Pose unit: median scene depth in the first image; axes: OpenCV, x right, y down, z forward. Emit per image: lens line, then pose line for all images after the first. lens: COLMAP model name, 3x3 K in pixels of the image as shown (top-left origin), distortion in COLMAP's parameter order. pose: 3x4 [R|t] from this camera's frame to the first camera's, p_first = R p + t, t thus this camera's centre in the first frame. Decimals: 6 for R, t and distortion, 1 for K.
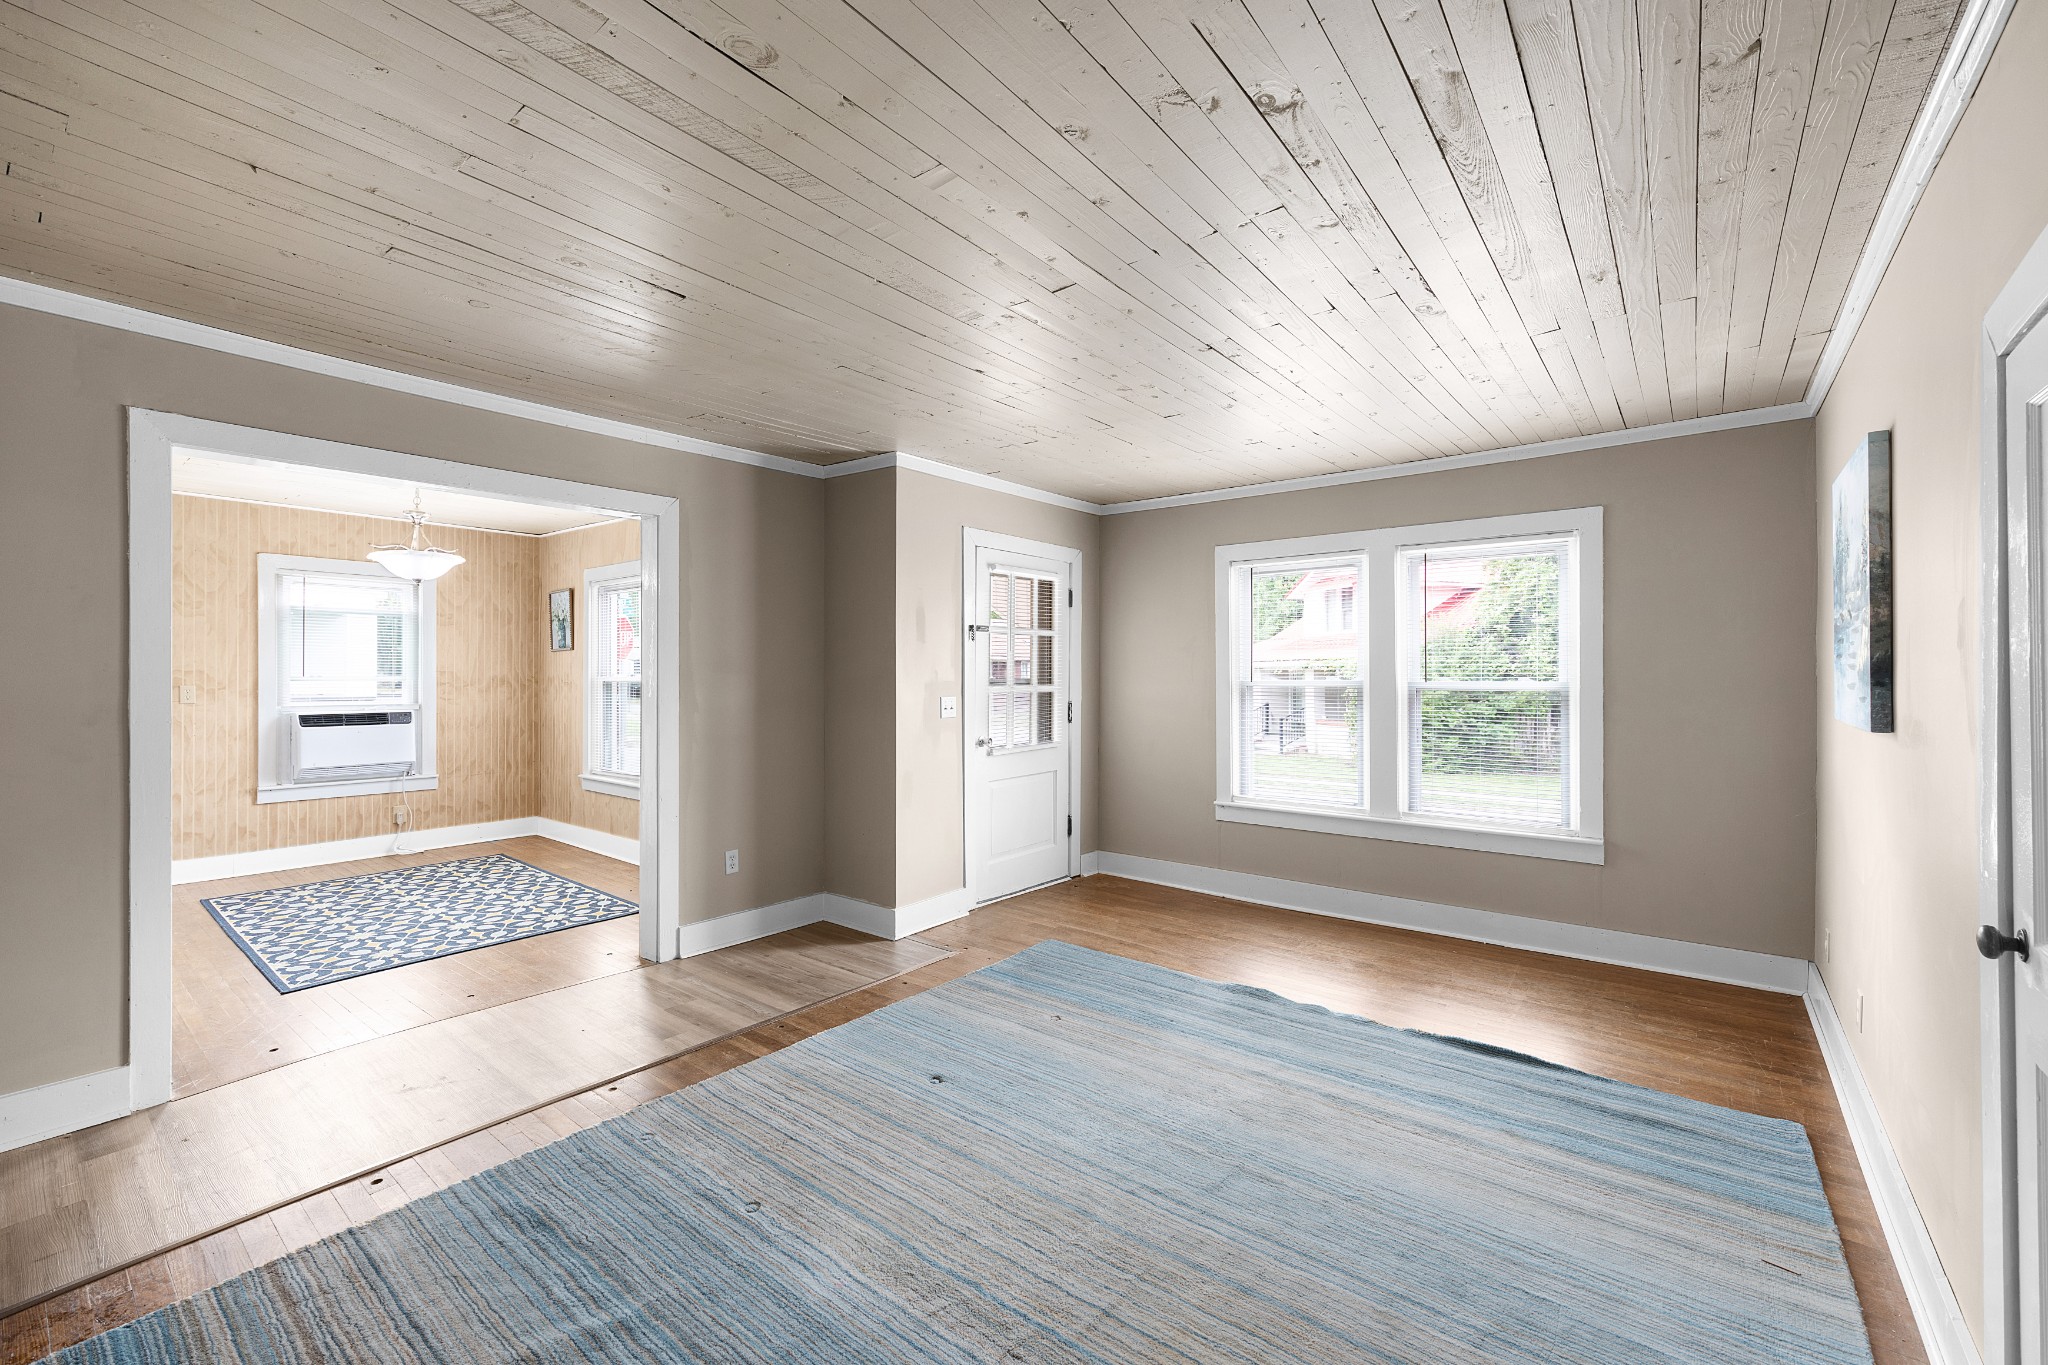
lens RADIAL K [[837.4, 0, 1033.4], [0, 837.4, 681.6], [0, 0, 1]] dist [-0.001596, 0.000020]
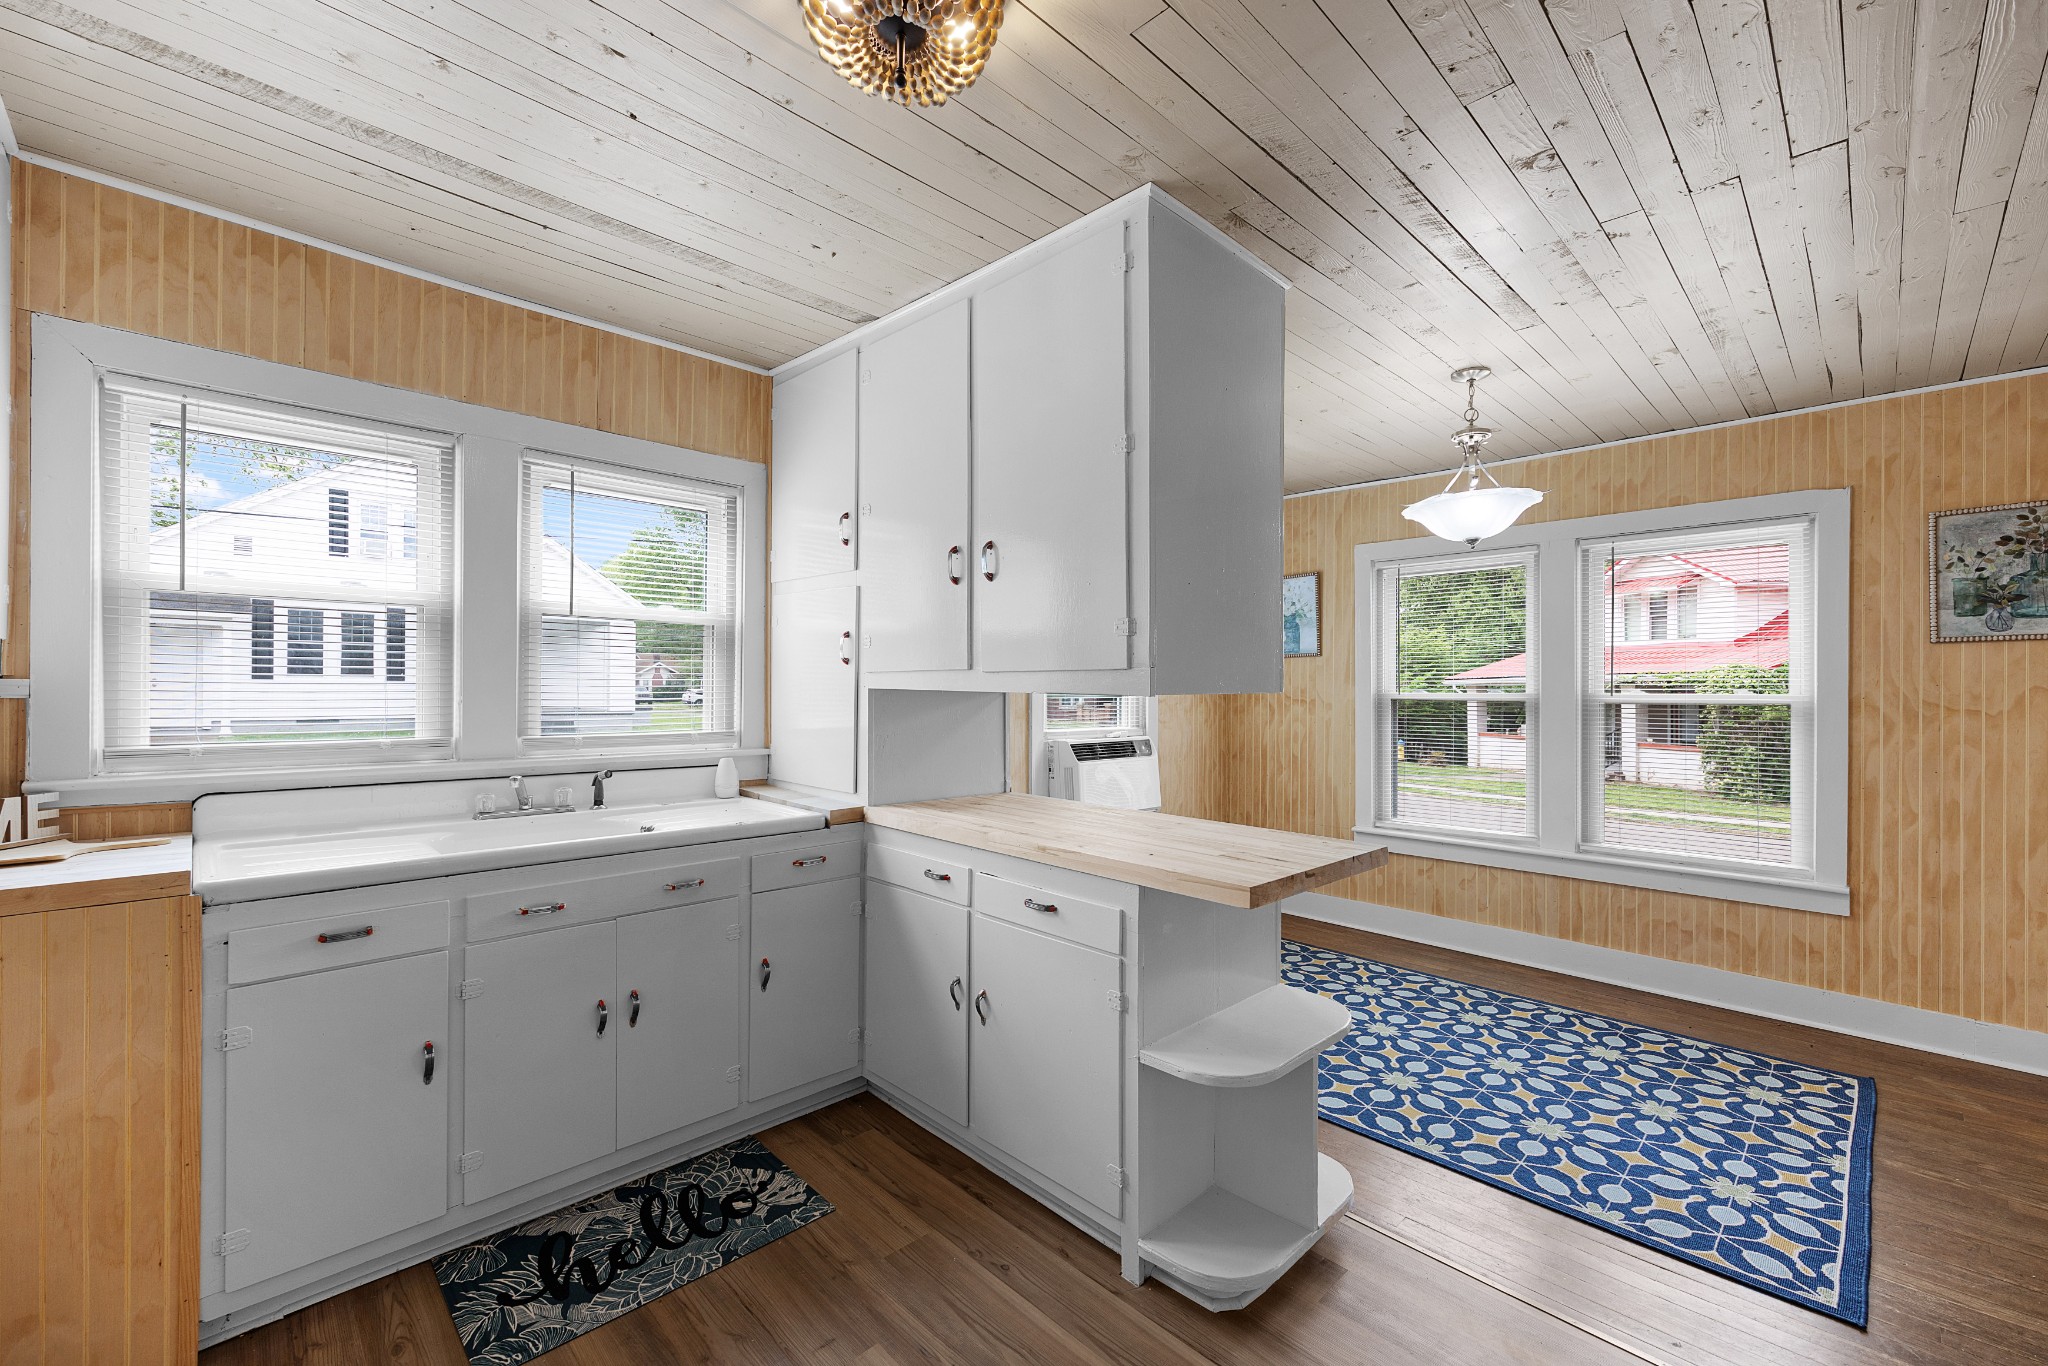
lens RADIAL K [[851.5, 0, 1019.6], [0, 851.5, 696.5], [0, 0, 1]] dist [-0.001458, -0.000139]
pose [[0.990048, 0.004479, -0.140662, -0.703613], [-0.004250, 0.999989, 0.001929, -0.002741], [0.140669, -0.001312, 0.990056, 0.222111]]
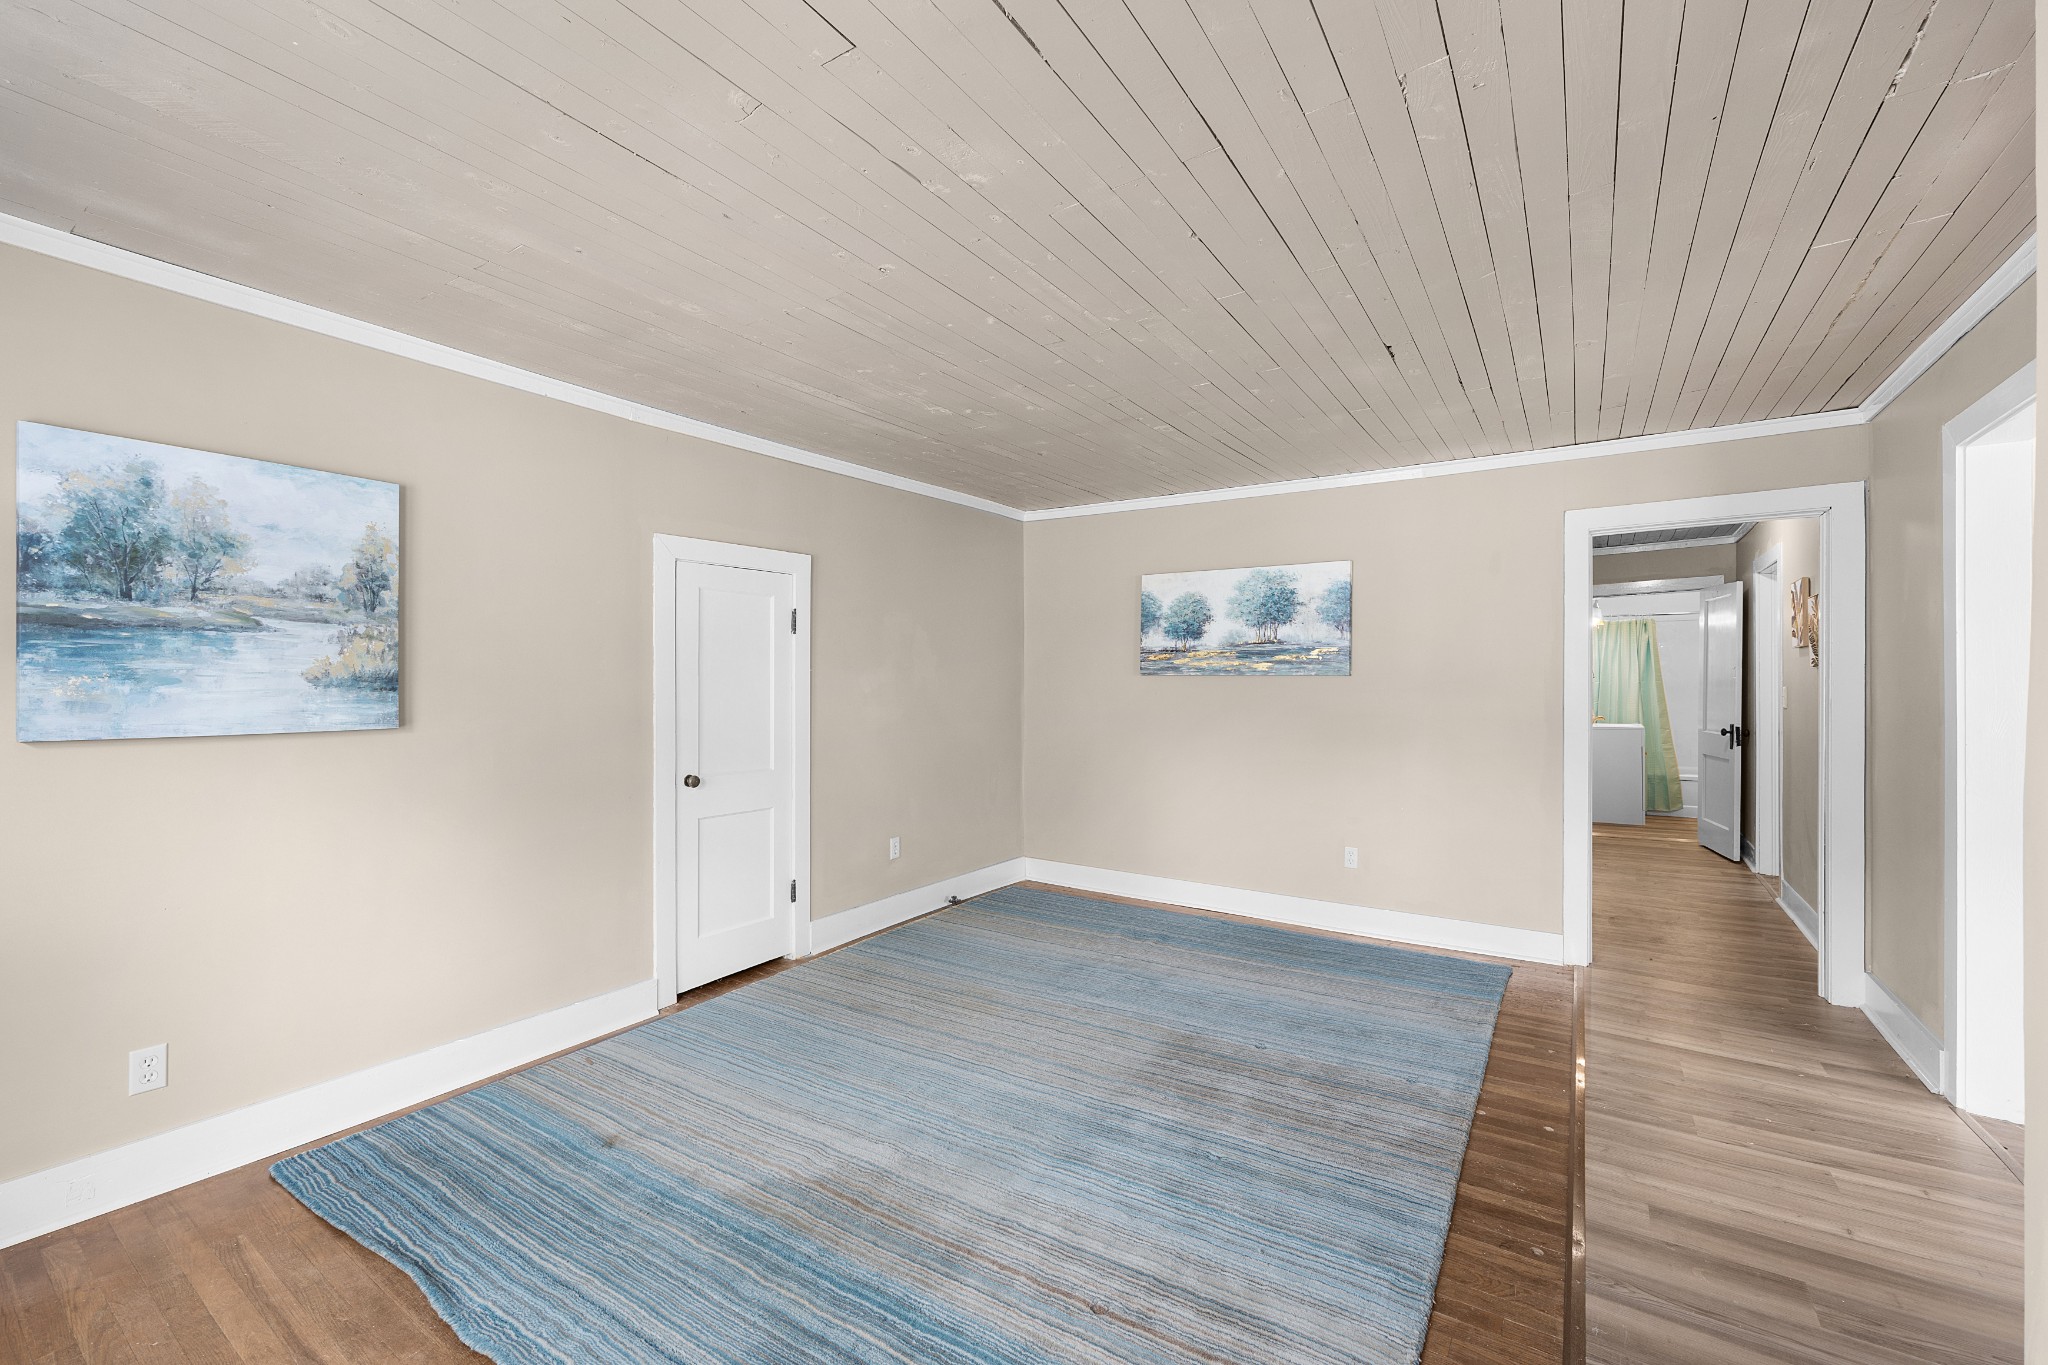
lens RADIAL K [[837.4, 0, 1033.4], [0, 837.4, 681.6], [0, 0, 1]] dist [-0.001596, 0.000020]
pose [[-0.996735, -0.000985, -0.080731, 0.194973], [-0.001386, 0.999987, 0.004904, -0.016620], [0.080725, 0.005000, -0.996724, 2.585209]]
